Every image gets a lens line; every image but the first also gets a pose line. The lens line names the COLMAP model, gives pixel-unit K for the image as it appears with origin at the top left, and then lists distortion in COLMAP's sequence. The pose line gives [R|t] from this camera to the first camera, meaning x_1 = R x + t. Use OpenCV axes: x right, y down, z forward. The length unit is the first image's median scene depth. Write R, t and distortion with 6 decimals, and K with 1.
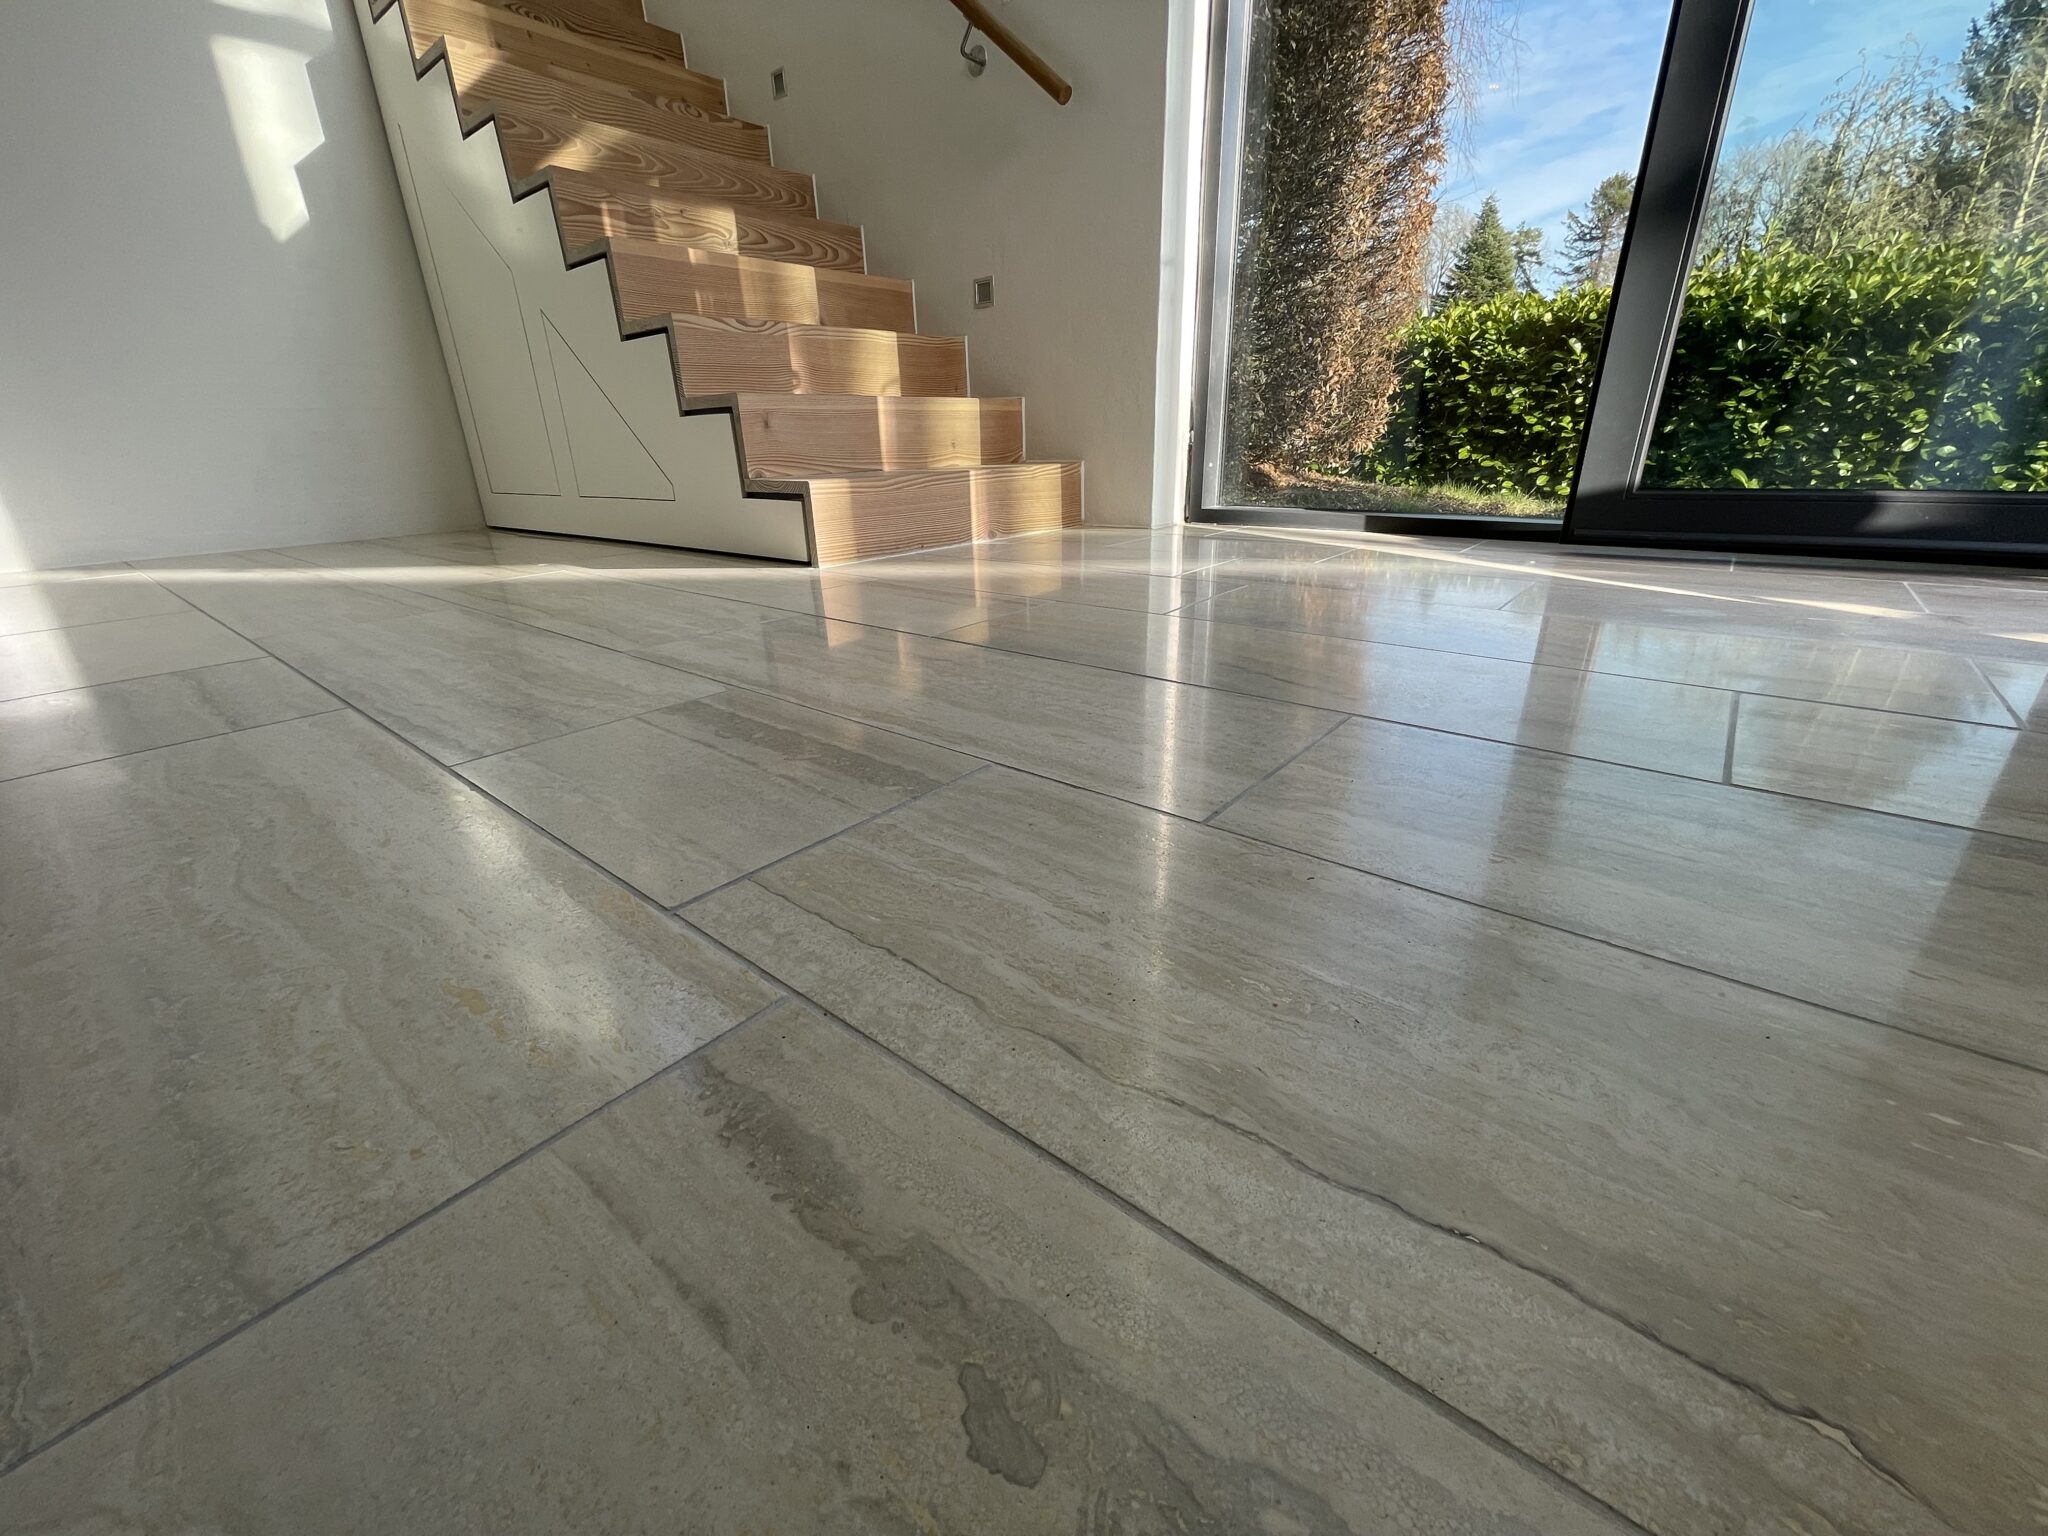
lens RADIAL K [[830.9, 0, 1024.0], [0, 830.9, 768.0], [0, 0, 1]] dist [0.007269, -0.003996]
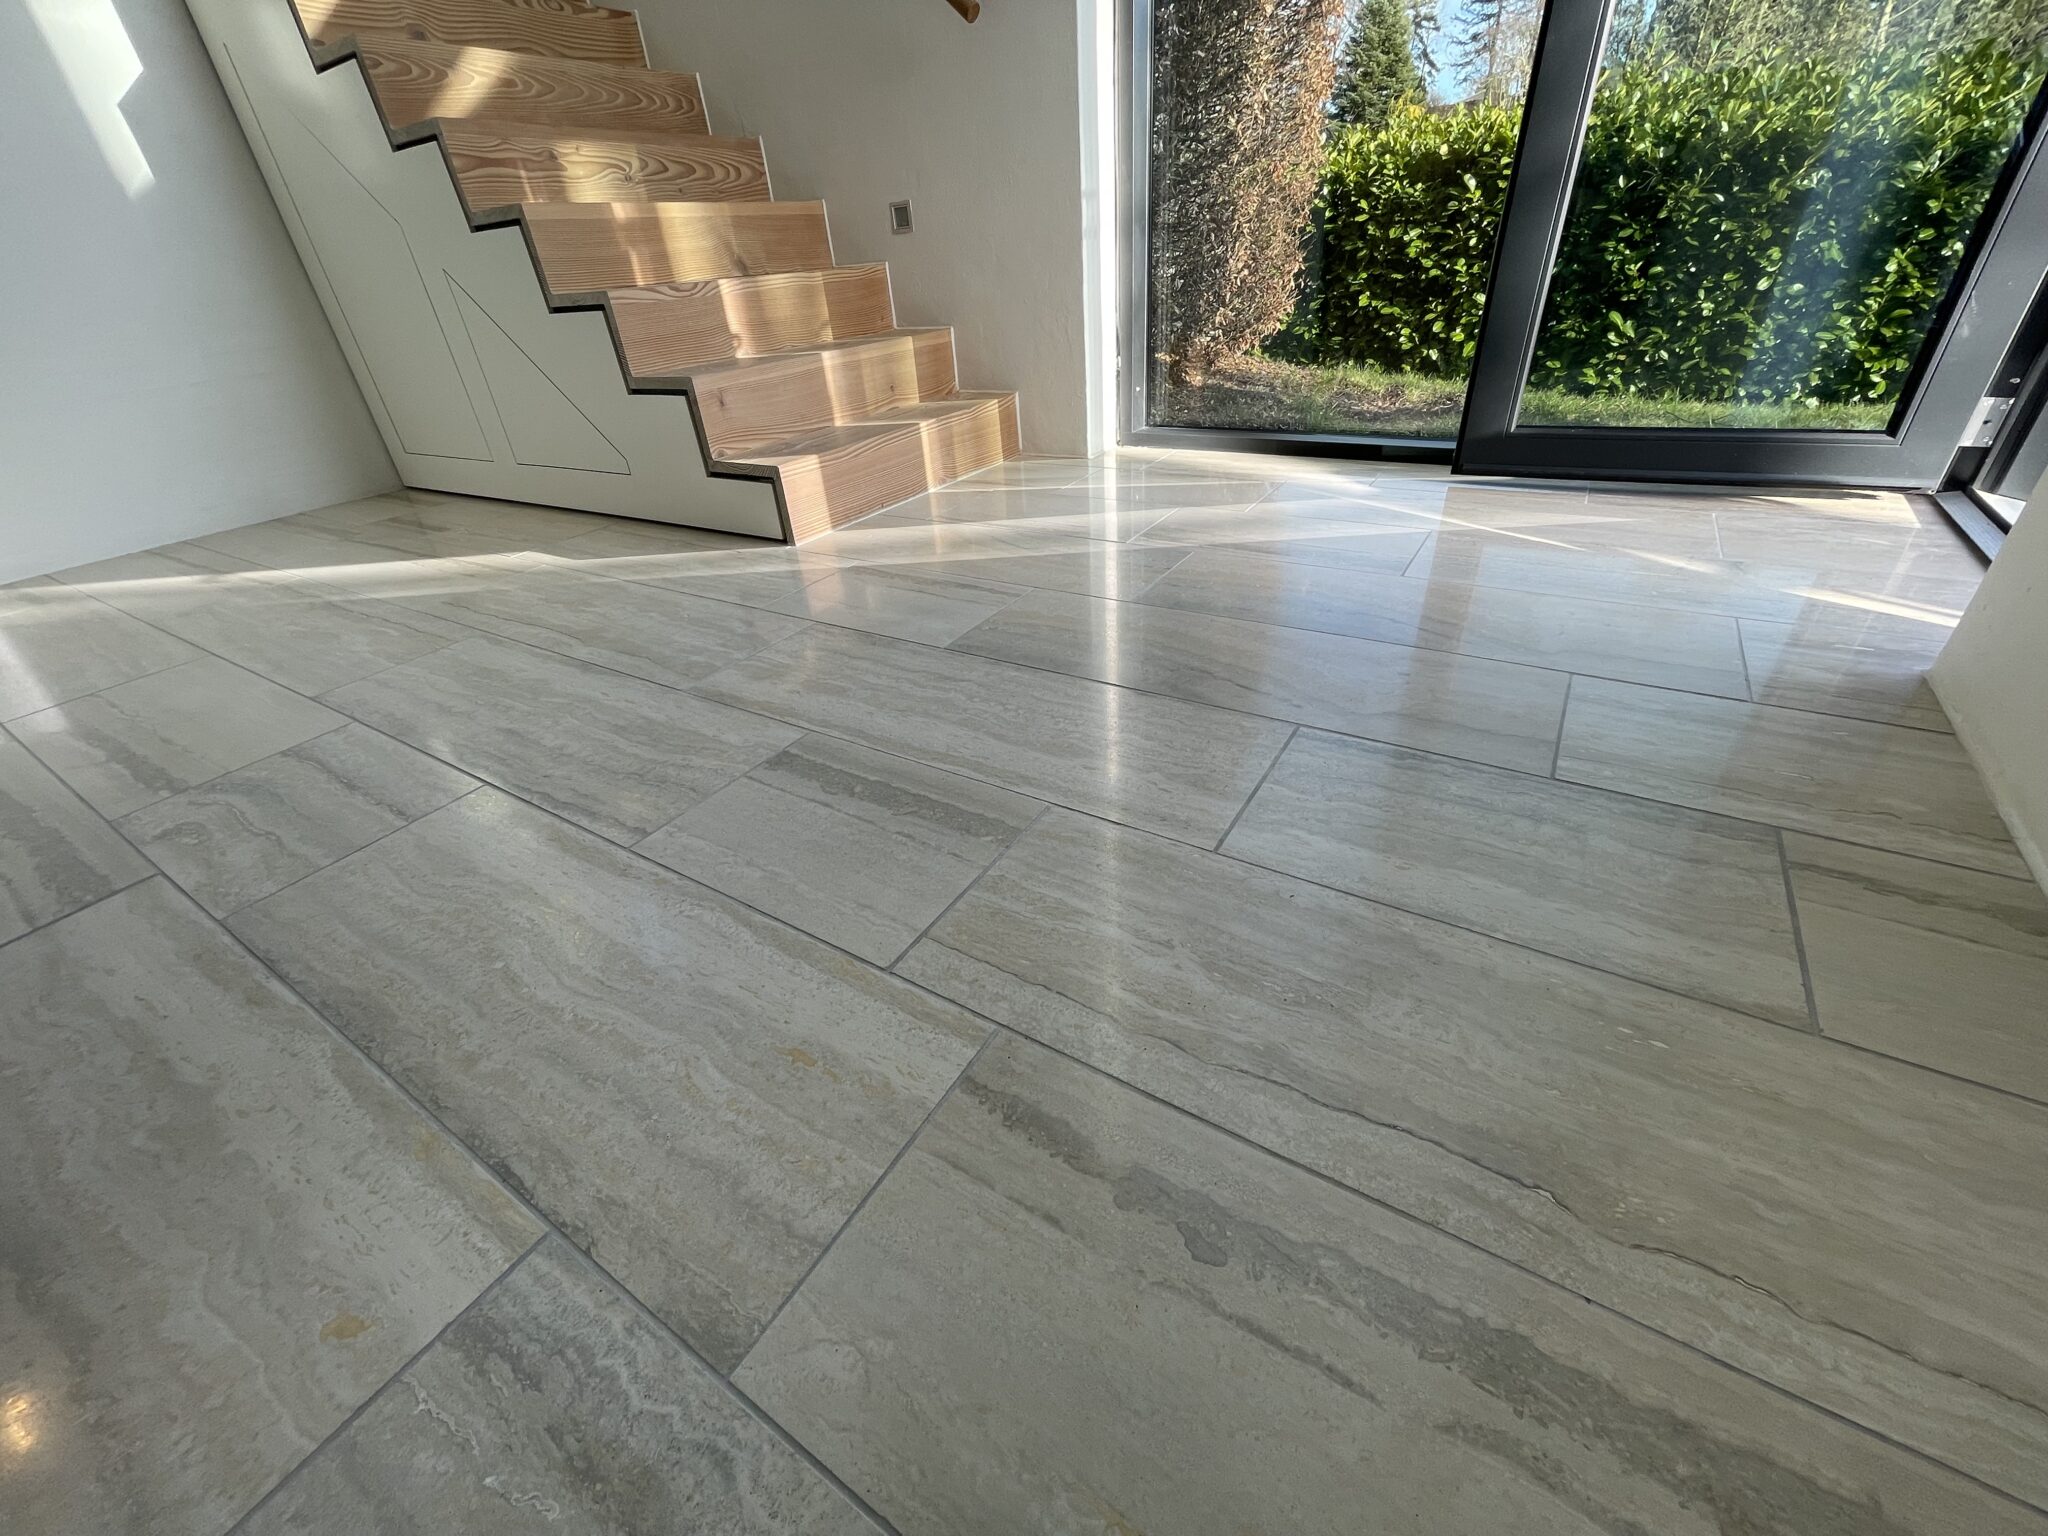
lens RADIAL K [[830.9, 0, 1024.0], [0, 830.9, 768.0], [0, 0, 1]] dist [0.007269, -0.003996]
pose [[0.990825, -0.105185, 0.084859, -0.056289], [0.088765, 0.979970, 0.178270, -0.092109], [-0.101911, -0.169102, 0.980316, -0.094199]]
